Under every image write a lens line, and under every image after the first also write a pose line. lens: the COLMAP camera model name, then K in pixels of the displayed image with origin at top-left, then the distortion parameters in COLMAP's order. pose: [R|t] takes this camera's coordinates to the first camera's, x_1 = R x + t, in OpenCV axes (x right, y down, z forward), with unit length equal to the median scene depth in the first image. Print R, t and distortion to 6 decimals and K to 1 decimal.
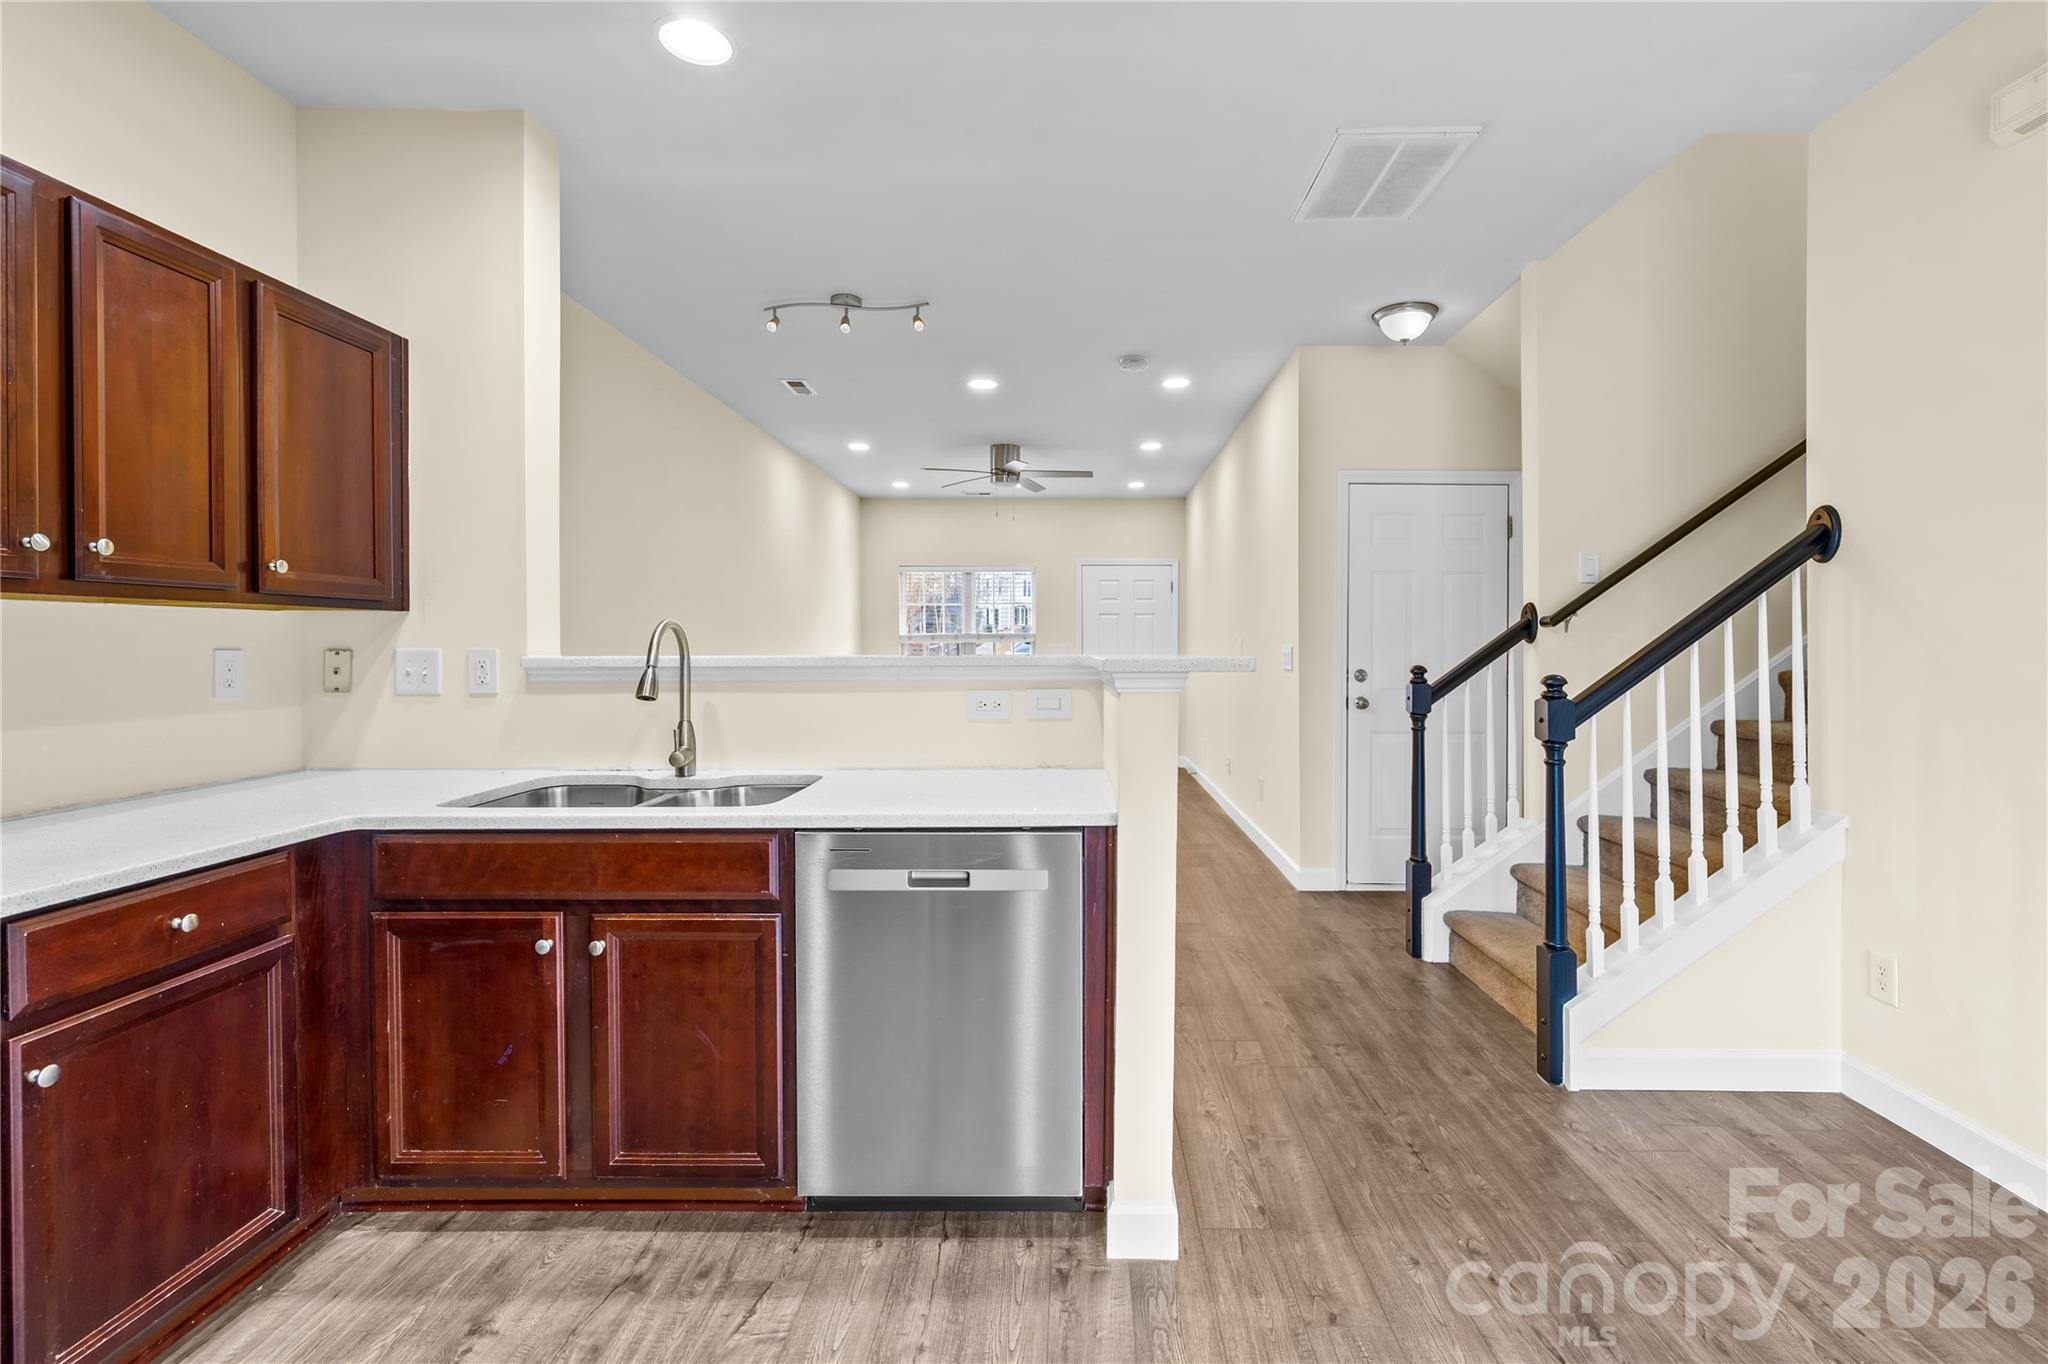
lens RADIAL K [[912.2, 0, 1062.9], [0, 912.2, 647.8], [0, 0, 1]] dist [-0.000727, -0.000272]
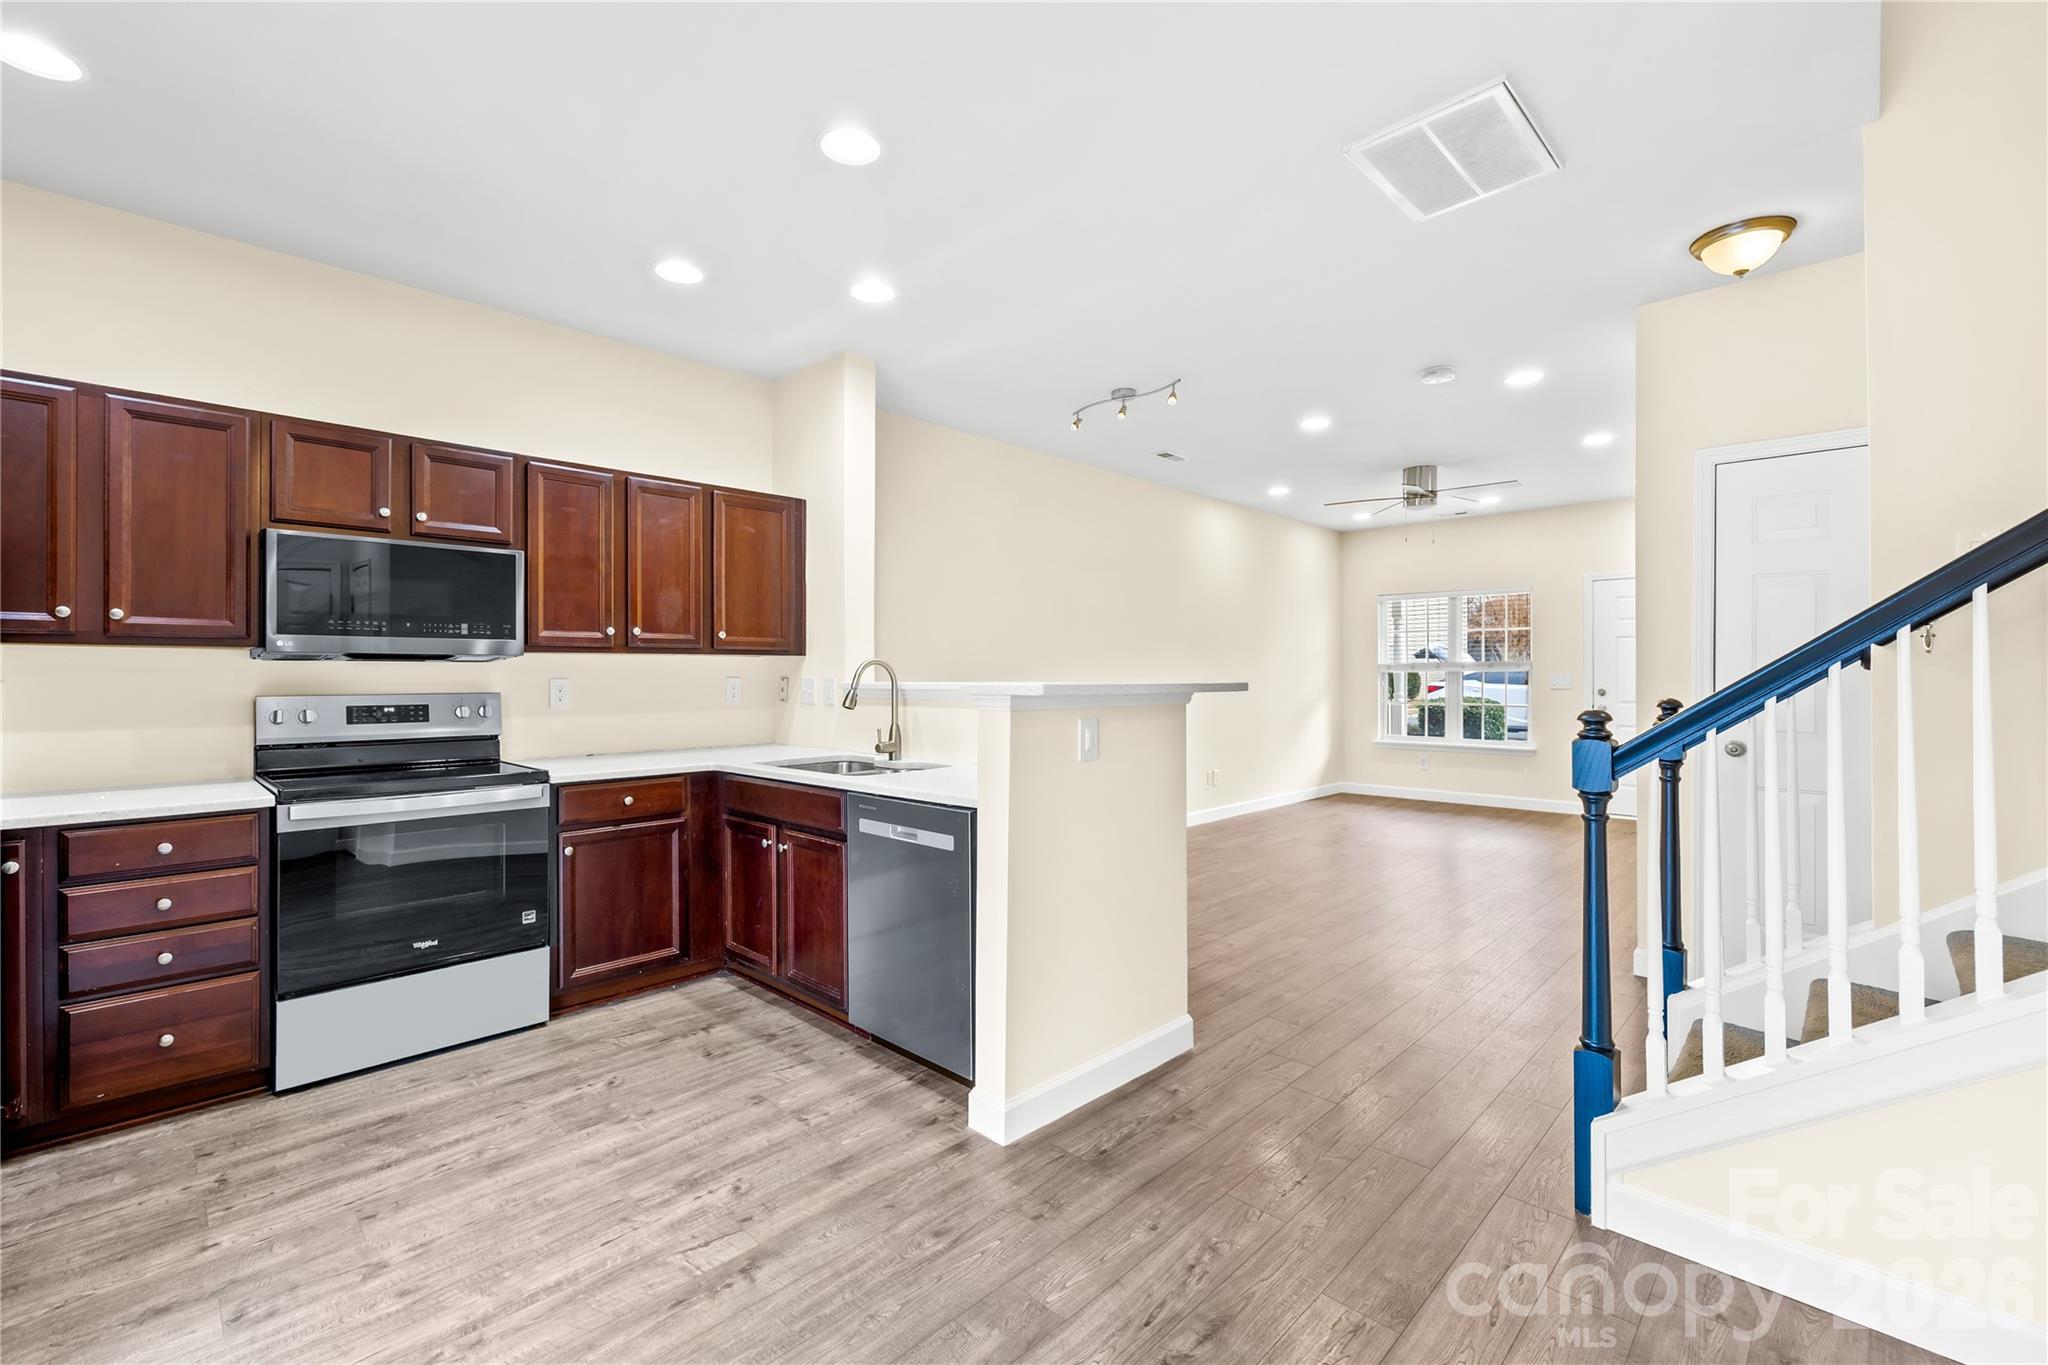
lens RADIAL K [[874.0, 0, 997.5], [0, 874.0, 668.7], [0, 0, 1]] dist [-0.001227, -0.000166]
pose [[0.709859, -0.006080, -0.704318, 0.954120], [-0.000269, 0.999960, -0.008903, -0.000177], [0.704344, 0.006510, 0.709829, 0.097767]]
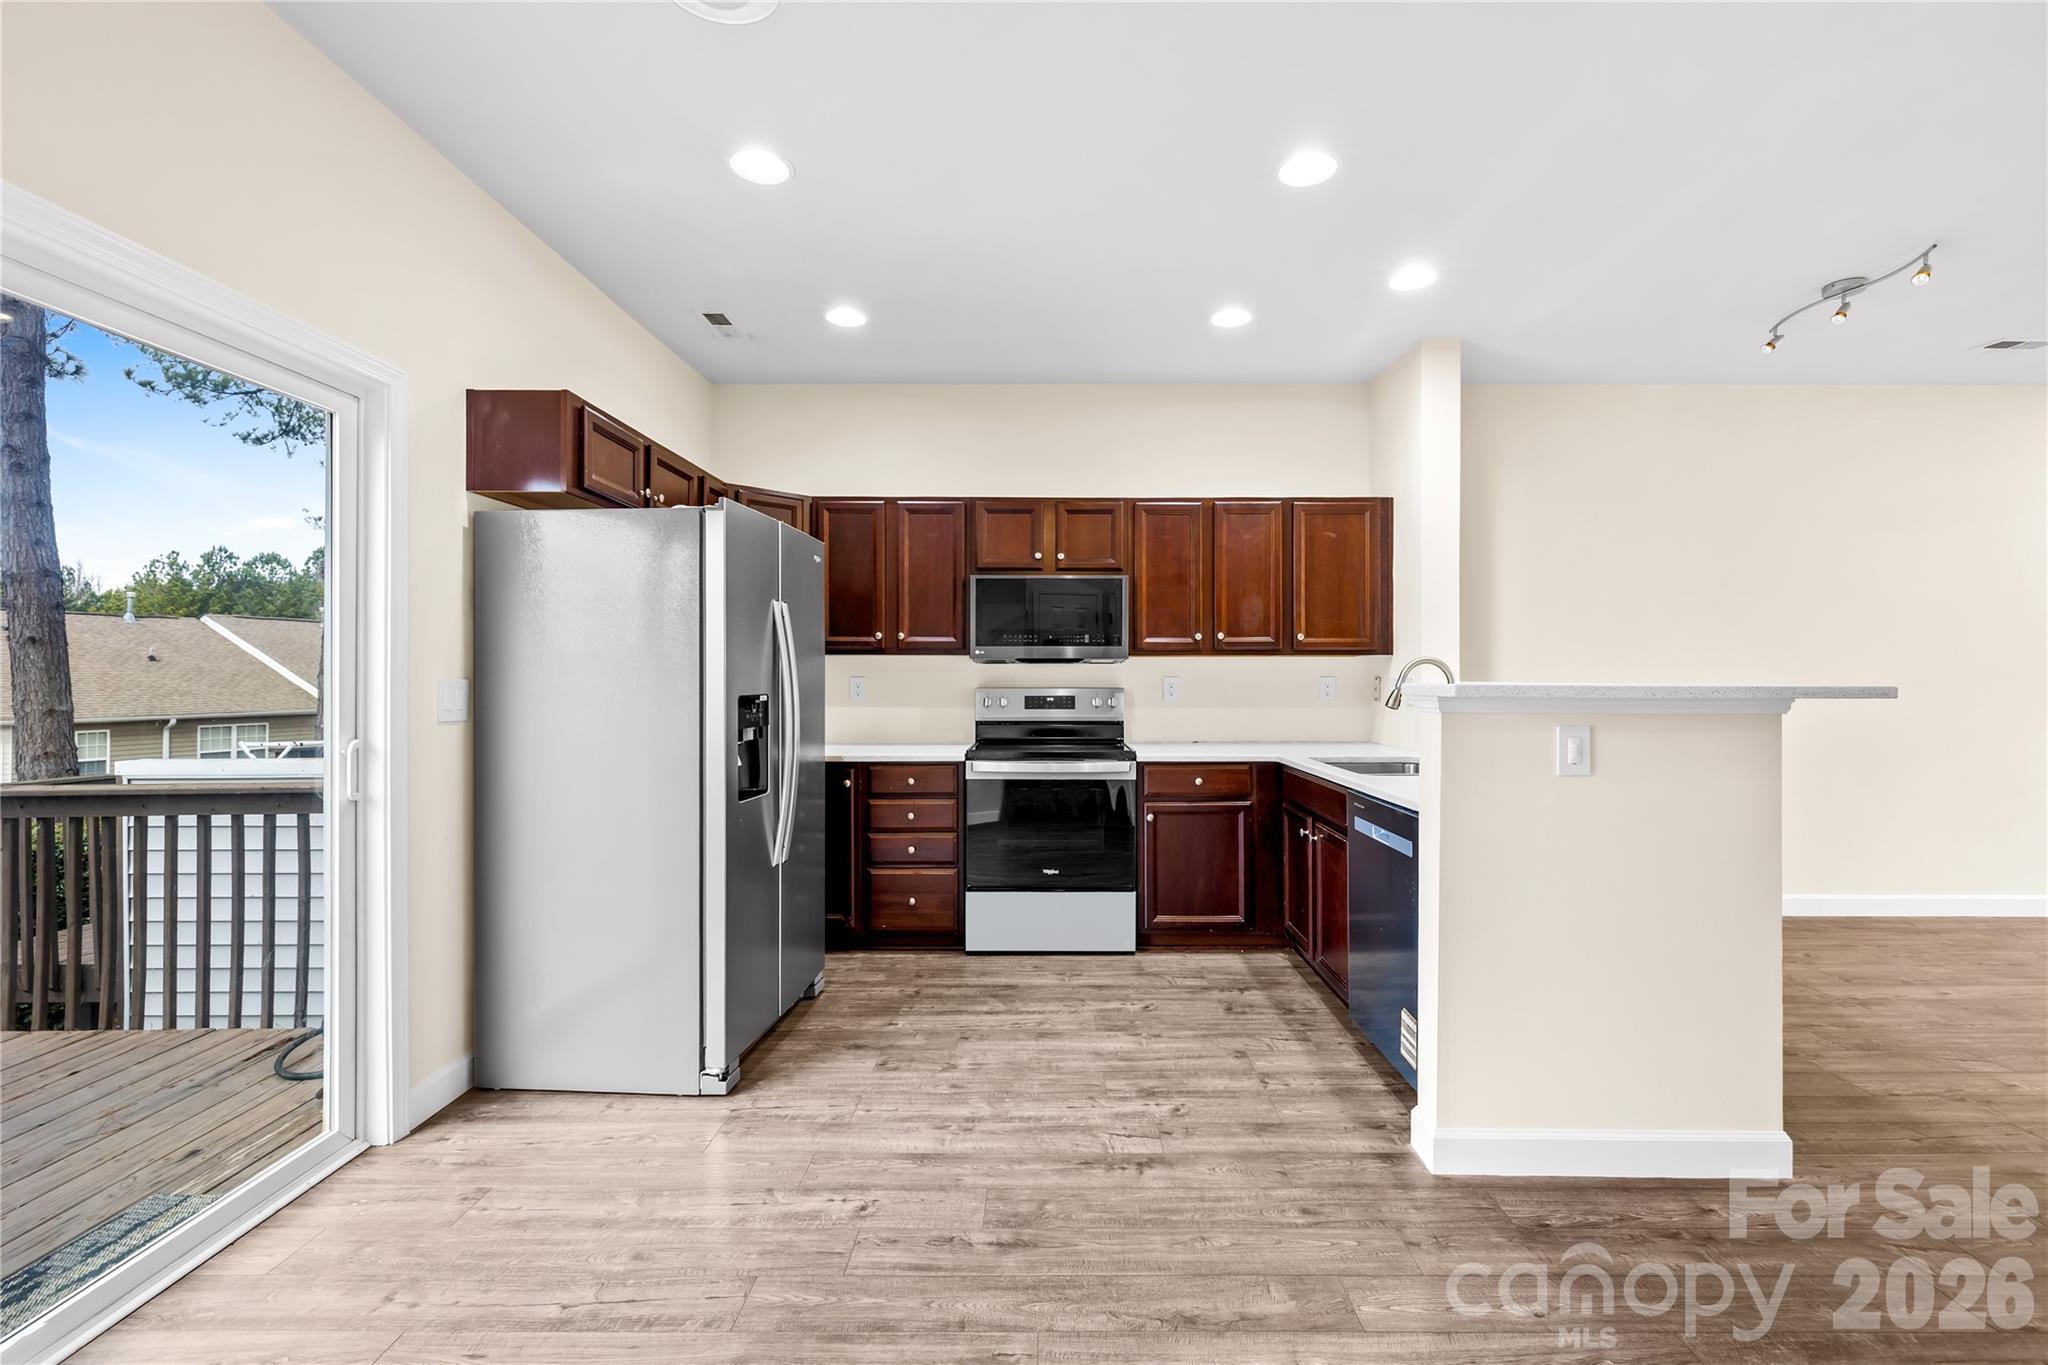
lens RADIAL K [[876.3, 0, 1046.7], [0, 876.3, 670.3], [0, 0, 1]] dist [-0.000468, 0.000001]
pose [[0.005302, -0.004600, -0.999975, 1.244403], [-0.003388, 0.999984, -0.004618, -0.001130], [0.999980, 0.003413, 0.005287, 0.448305]]
